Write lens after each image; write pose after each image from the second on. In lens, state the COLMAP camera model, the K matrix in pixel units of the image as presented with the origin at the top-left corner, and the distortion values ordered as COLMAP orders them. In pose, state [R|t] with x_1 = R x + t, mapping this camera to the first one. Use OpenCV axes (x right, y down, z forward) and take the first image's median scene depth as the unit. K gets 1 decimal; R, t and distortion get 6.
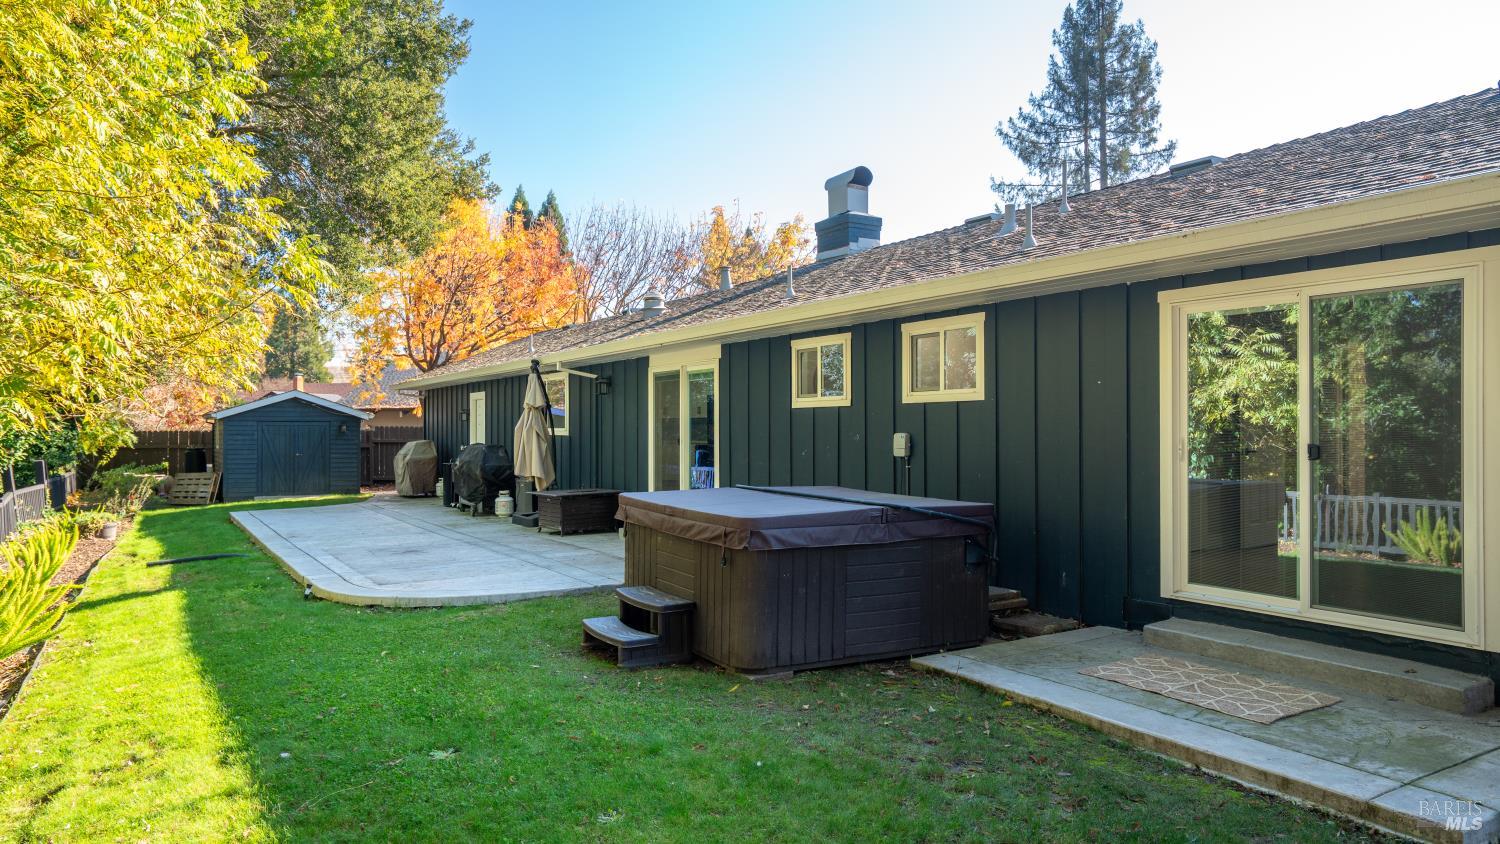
lens RADIAL K [[950.4, 0, 757.1], [0, 950.4, 426.1], [0, 0, 1]] dist [-0.001089, 0.000184]
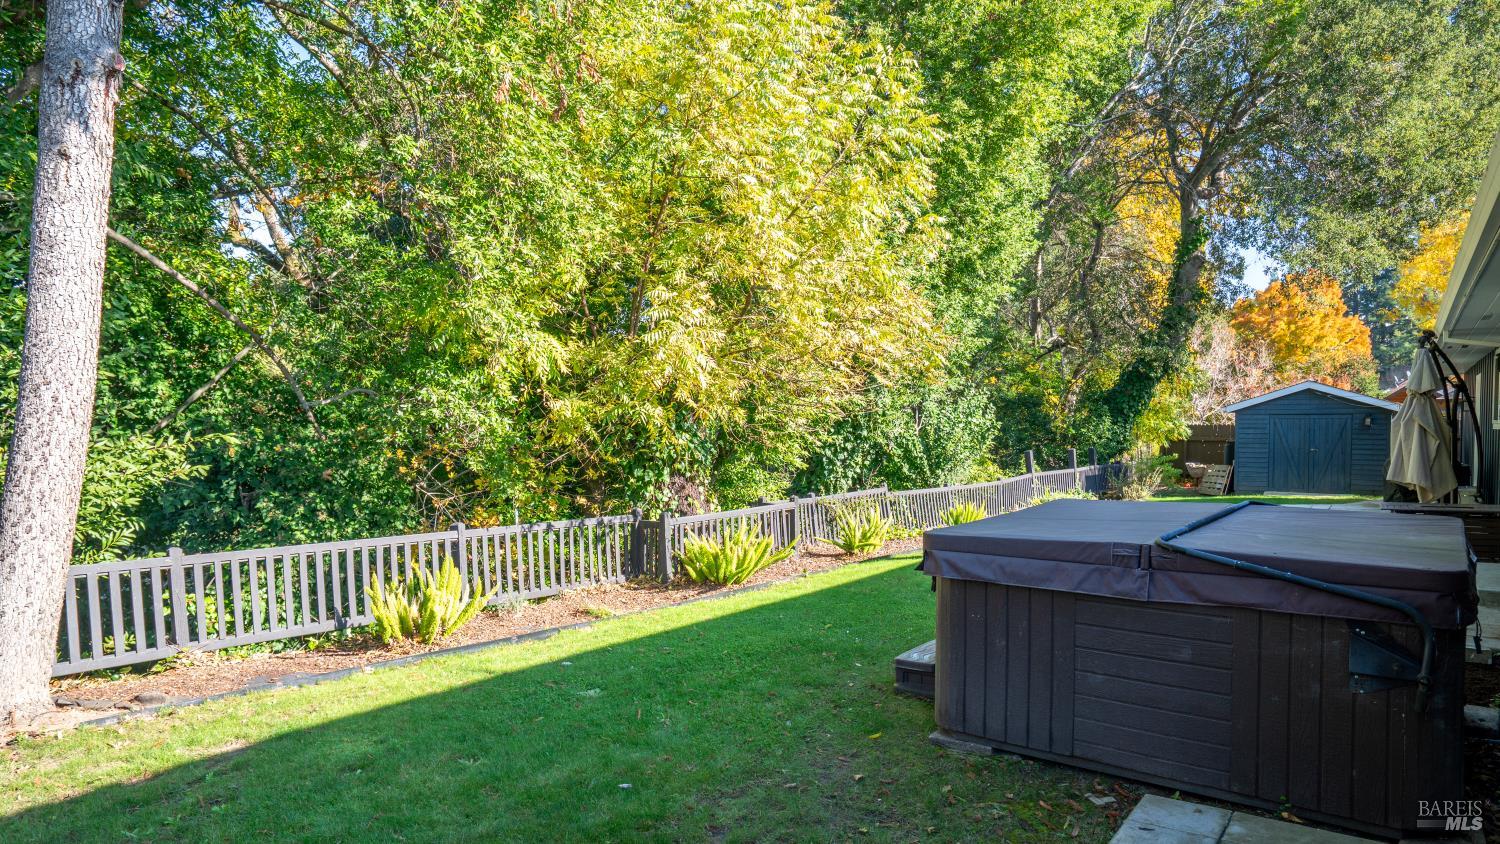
lens RADIAL K [[950.4, 0, 757.1], [0, 950.4, 422.8], [0, 0, 1]] dist [-0.001089, 0.000184]
pose [[0.394507, -0.001958, -0.918891, 0.183357], [0.005000, 0.999987, 0.000016, 0.000882], [0.918879, -0.004601, 0.394512, 0.152896]]
